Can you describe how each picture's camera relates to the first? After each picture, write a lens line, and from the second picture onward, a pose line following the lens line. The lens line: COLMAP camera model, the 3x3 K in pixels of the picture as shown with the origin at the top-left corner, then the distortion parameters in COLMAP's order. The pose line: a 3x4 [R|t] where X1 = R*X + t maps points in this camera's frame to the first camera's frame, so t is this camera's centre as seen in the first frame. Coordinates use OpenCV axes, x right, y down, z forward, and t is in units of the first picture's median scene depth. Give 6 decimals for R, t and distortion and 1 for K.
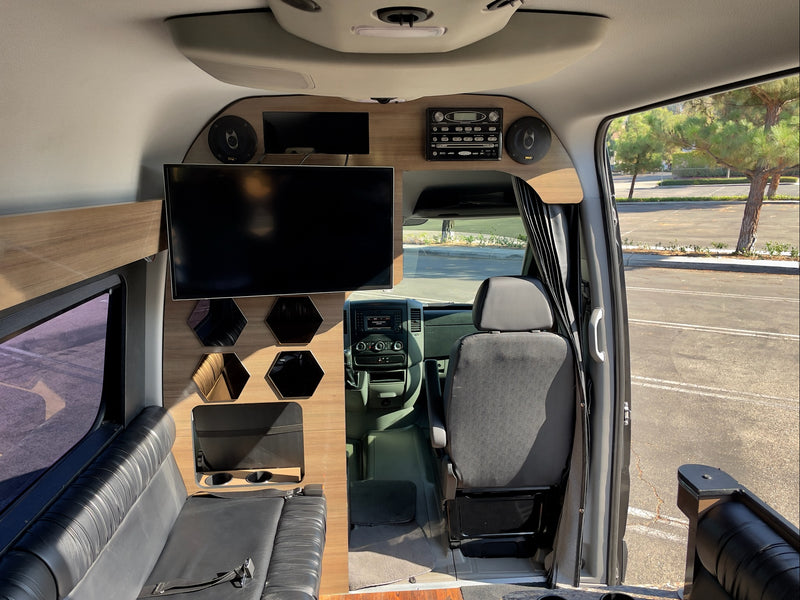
lens RADIAL K [[603.4, 0, 398.5], [0, 603.4, 296.6], [0, 0, 1]] dist [0.063945, -0.081761]
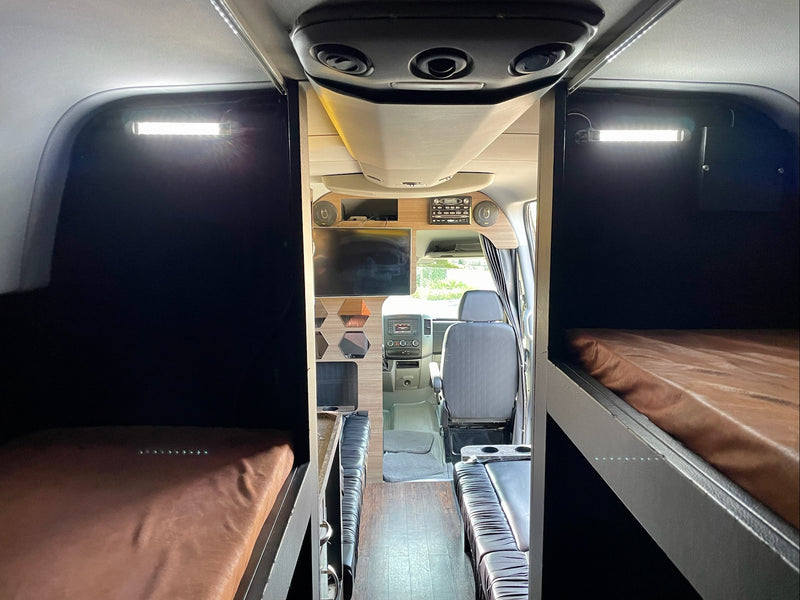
lens RADIAL K [[603.4, 0, 401.7], [0, 603.4, 302.5], [0, 0, 1]] dist [0.063945, -0.081761]
pose [[0.999223, 0.007068, -0.038778, 0.034879], [-0.010128, 0.996800, -0.079287, 0.150134], [0.038093, 0.079618, 0.996097, -0.778319]]
